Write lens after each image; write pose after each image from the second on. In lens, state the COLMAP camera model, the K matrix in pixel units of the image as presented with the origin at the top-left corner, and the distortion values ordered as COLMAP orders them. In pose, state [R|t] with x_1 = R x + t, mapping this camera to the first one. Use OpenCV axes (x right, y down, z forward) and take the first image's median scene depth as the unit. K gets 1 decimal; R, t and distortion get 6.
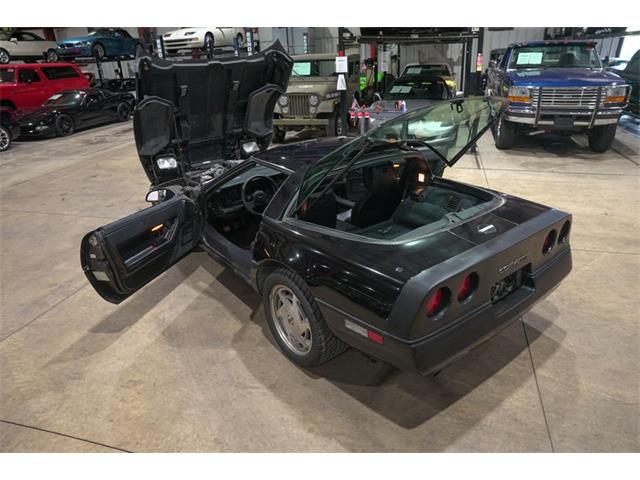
lens RADIAL K [[438.2, 0, 321.0], [0, 438.2, 243.1], [0, 0, 1]] dist [-0.136819, 0.105569]
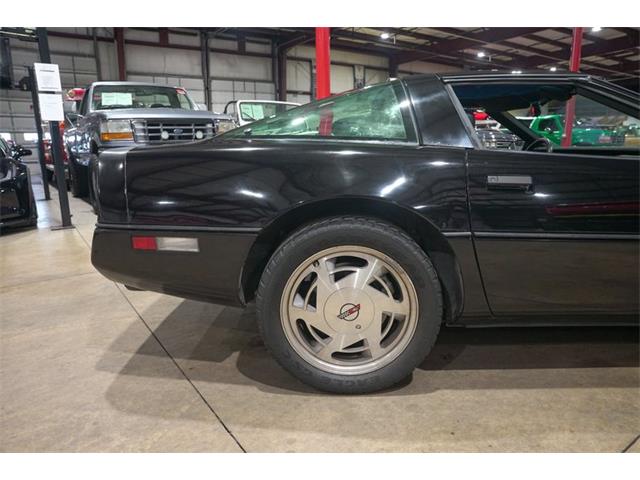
lens RADIAL K [[438.2, 0, 322.7], [0, 438.2, 239.8], [0, 0, 1]] dist [-0.136819, 0.105569]
pose [[-0.629764, 0.218459, -0.745434, 0.687903], [-0.277387, 0.833122, 0.478502, -0.269583], [0.725571, 0.508118, -0.464073, 1.240390]]
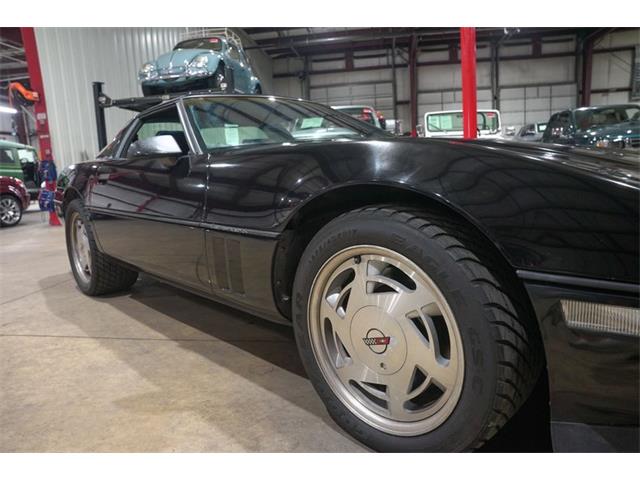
lens RADIAL K [[438.2, 0, 322.0], [0, 438.2, 239.5], [0, 0, 1]] dist [-0.136819, 0.105569]
pose [[-0.987486, 0.117975, -0.104658, -0.023406], [0.041106, 0.833227, 0.551400, -0.453618], [0.152256, 0.540198, -0.827650, 1.838151]]
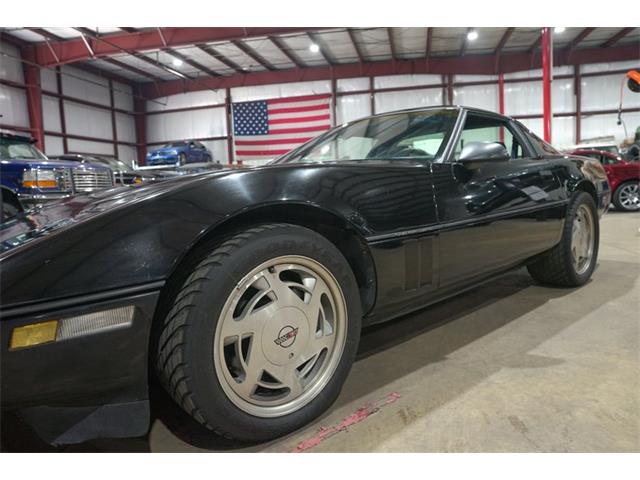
lens RADIAL K [[438.2, 0, 320.6], [0, 438.2, 237.8], [0, 0, 1]] dist [-0.136819, 0.105569]
pose [[-0.062028, -0.068068, 0.995751, -0.862725], [0.449453, 0.888884, 0.088760, -0.168611], [-0.891148, 0.453048, -0.024542, 1.294305]]
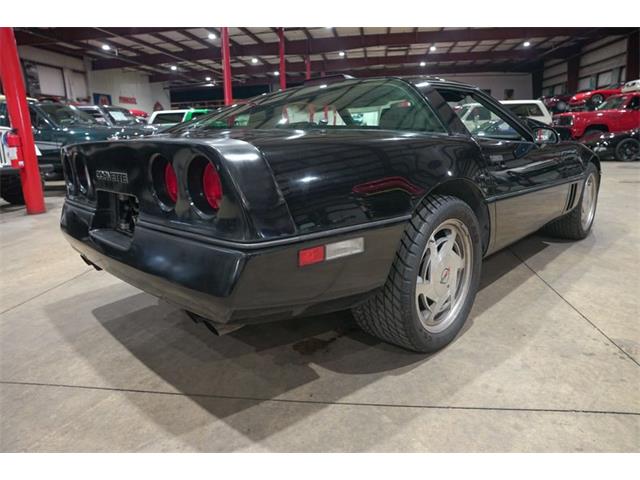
lens RADIAL K [[438.2, 0, 322.6], [0, 438.2, 235.0], [0, 0, 1]] dist [-0.136819, 0.105569]
pose [[0.152015, 0.266306, -0.951826, 0.821075], [-0.386537, 0.902337, 0.190727, -0.090319], [0.909659, 0.338923, 0.240106, 0.811303]]
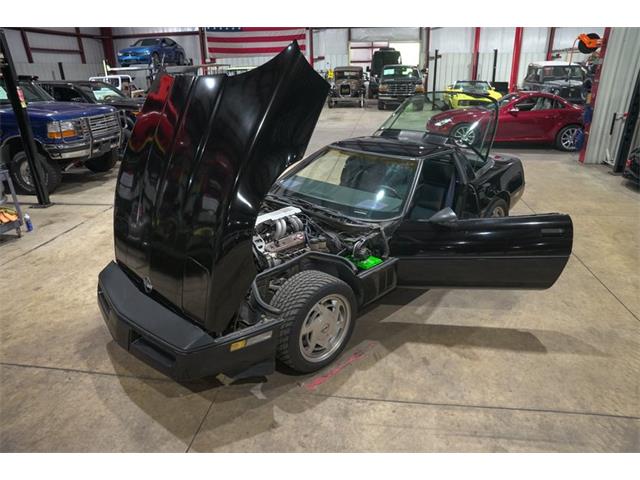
lens RADIAL K [[438.2, 0, 320.2], [0, 438.2, 242.4], [0, 0, 1]] dist [-0.136819, 0.105569]
pose [[-0.129711, -0.335287, 0.933144, -1.220696], [0.425654, 0.831141, 0.357804, -0.515811], [-0.895541, 0.443608, 0.034909, 1.257292]]
